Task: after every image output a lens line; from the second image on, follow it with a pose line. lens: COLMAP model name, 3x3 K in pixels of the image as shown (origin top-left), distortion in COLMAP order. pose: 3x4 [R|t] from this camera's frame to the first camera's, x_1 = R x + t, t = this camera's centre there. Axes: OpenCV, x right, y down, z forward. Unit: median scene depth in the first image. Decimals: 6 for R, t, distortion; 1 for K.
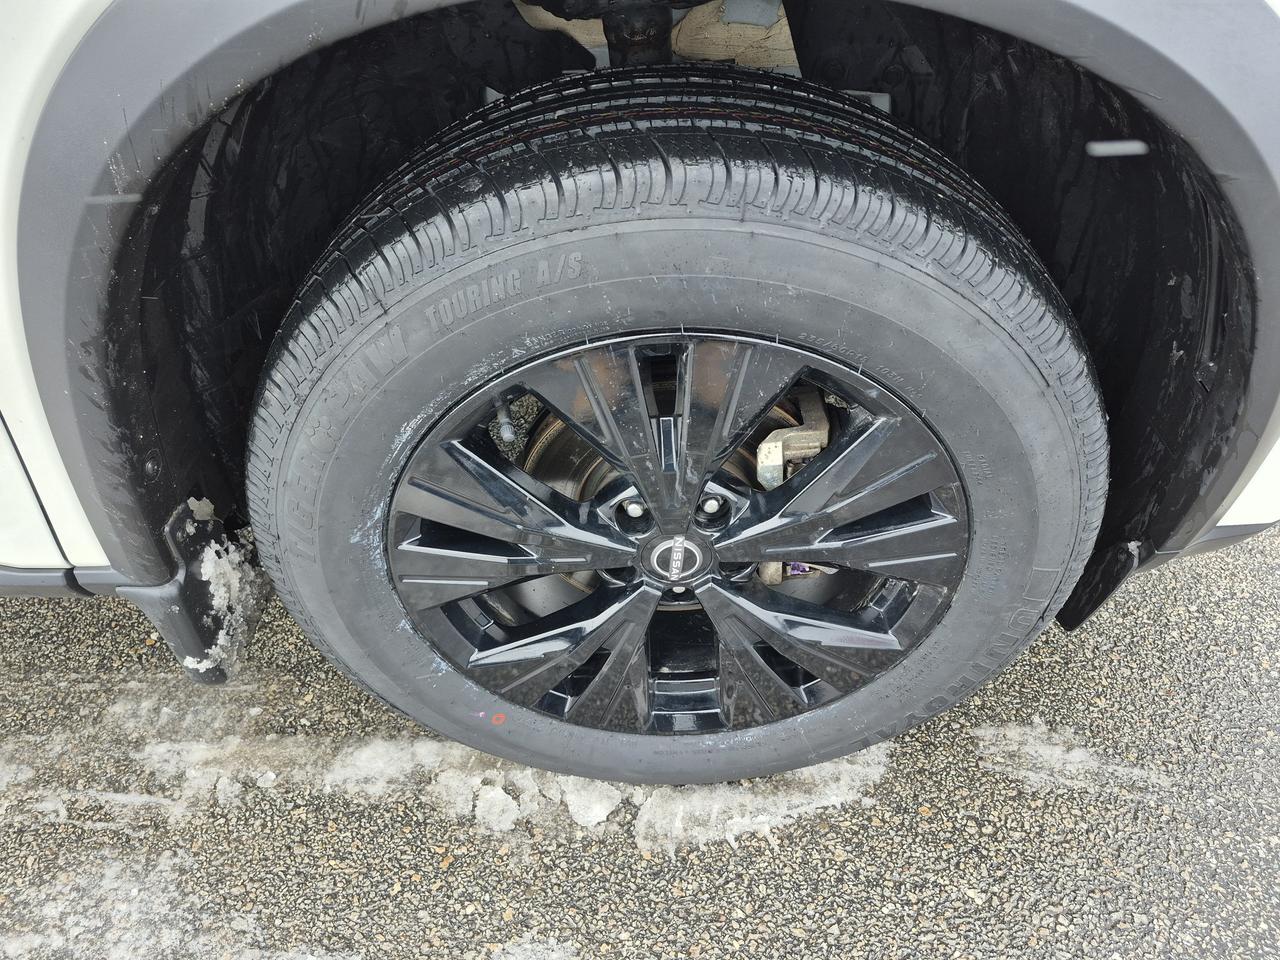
lens RADIAL K [[873.2, 0, 643.5], [0, 873.2, 492.0], [0, 0, 1]] dist [0.081489, -0.062487]
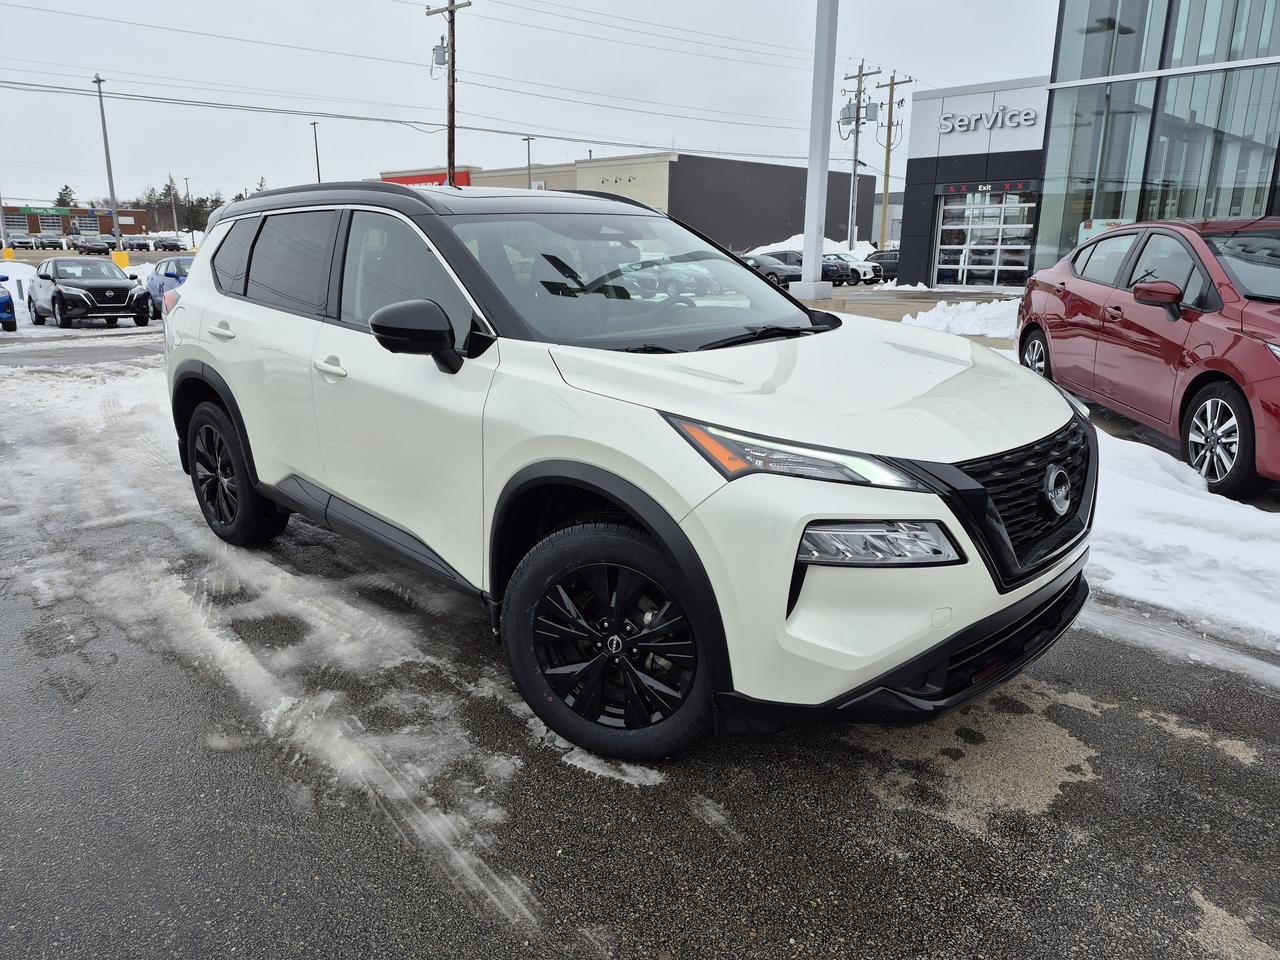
lens RADIAL K [[922.6, 0, 643.5], [0, 922.6, 455.5], [0, 0, 1]] dist [0.066918, -0.068437]
pose [[0.698435, 0.159238, -0.697733, 2.103669], [-0.464052, 0.842970, -0.272135, 0.292494], [0.544834, 0.513853, 0.662655, -1.286649]]
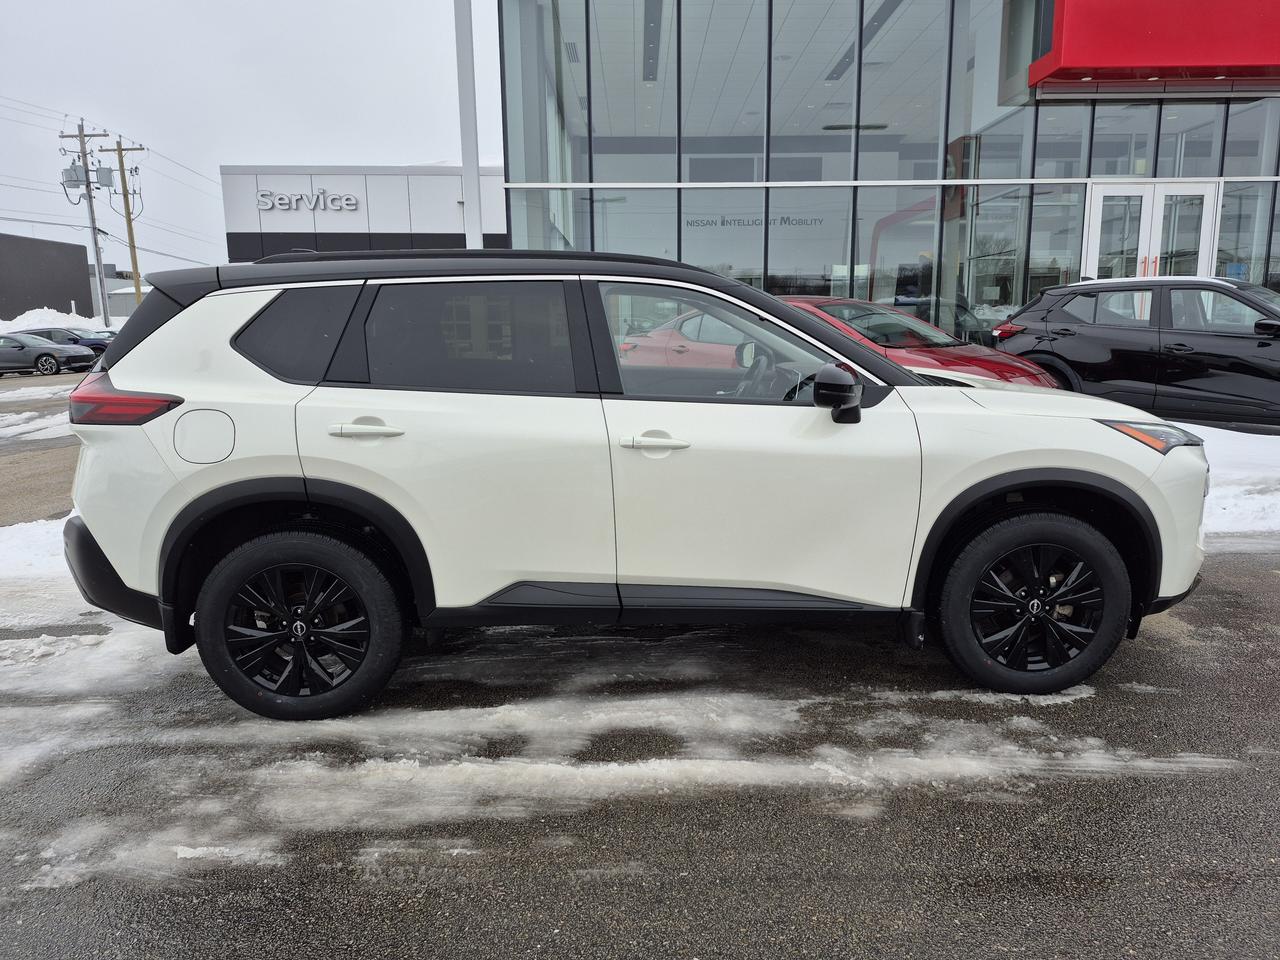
lens RADIAL K [[922.6, 0, 643.5], [0, 922.6, 455.5], [0, 0, 1]] dist [0.066918, -0.068437]
pose [[0.998209, -0.024257, 0.054692, -1.787328], [0.049364, 0.850426, -0.523773, 1.483326], [-0.033807, 0.525535, 0.850100, -2.685849]]
